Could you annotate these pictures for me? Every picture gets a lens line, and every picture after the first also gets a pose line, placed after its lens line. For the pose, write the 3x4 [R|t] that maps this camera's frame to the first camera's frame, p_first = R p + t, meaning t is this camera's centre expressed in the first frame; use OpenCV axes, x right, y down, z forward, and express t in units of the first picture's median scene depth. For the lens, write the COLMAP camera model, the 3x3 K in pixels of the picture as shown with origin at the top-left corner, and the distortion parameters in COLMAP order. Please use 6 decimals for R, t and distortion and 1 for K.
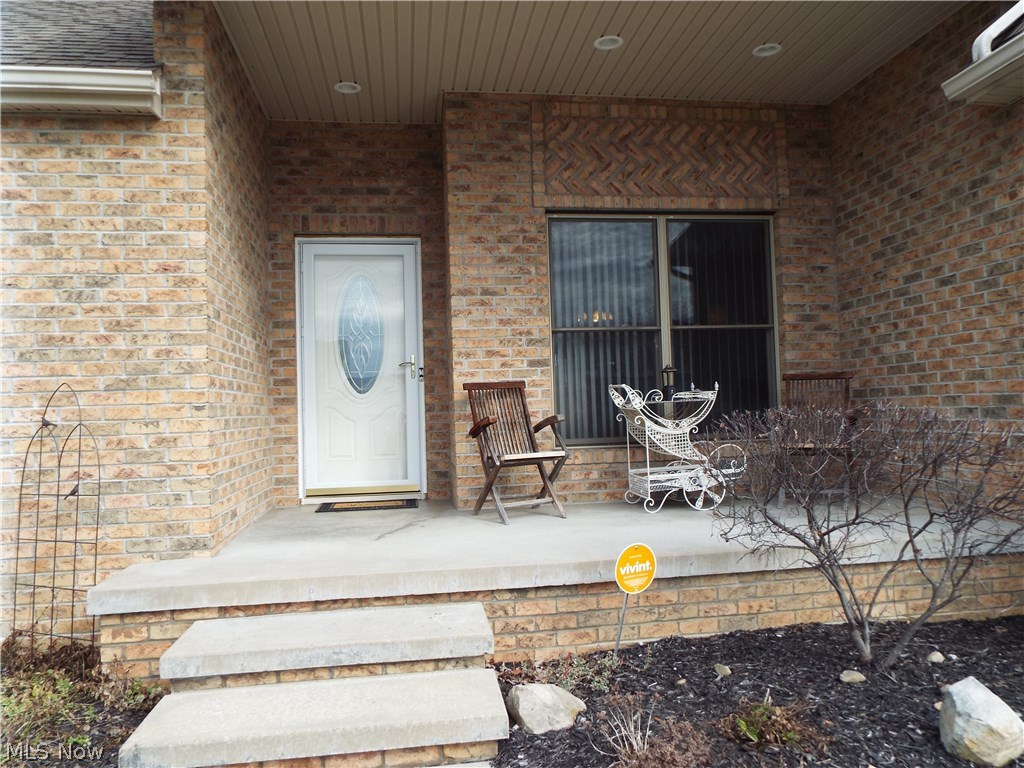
lens RADIAL K [[736.4, 0, 512.4], [0, 736.4, 370.3], [0, 0, 1]] dist [-0.006717, 0.000072]
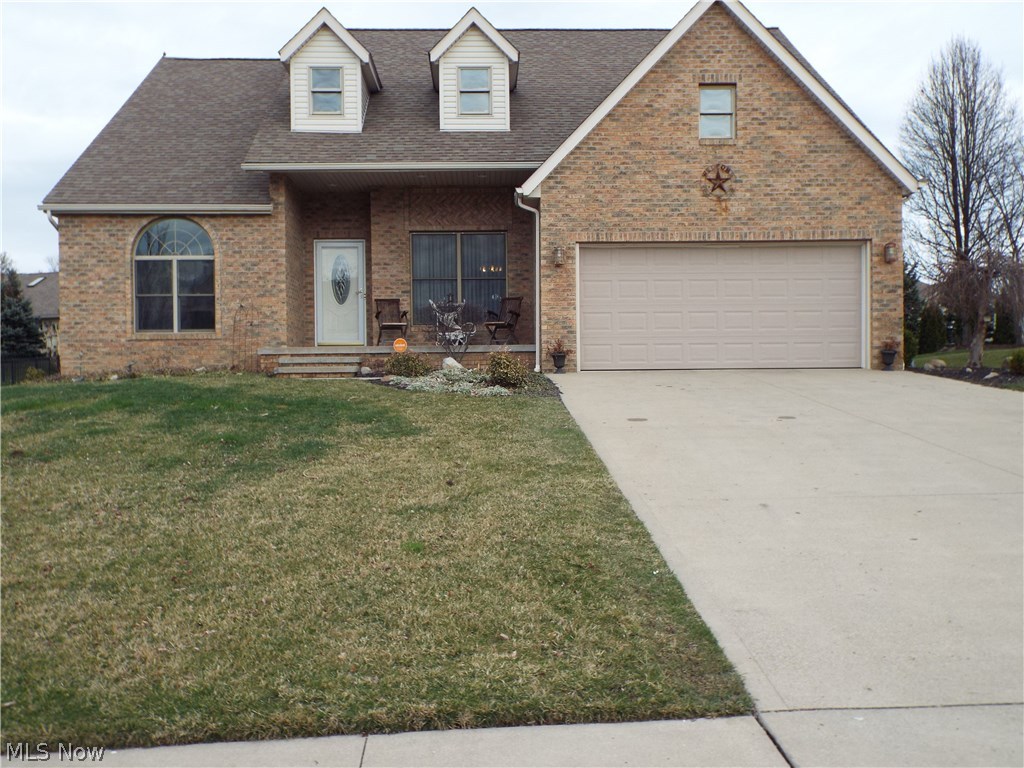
lens RADIAL K [[1032.7, 0, 512.0], [0, 1032.7, 384.0], [0, 0, 1]] dist [0.004507, -0.001234]
pose [[0.993092, 0.021081, -0.115427, 0.826144], [-0.014038, 0.998009, 0.061495, 0.083690], [0.116494, -0.059449, 0.991411, -2.543943]]
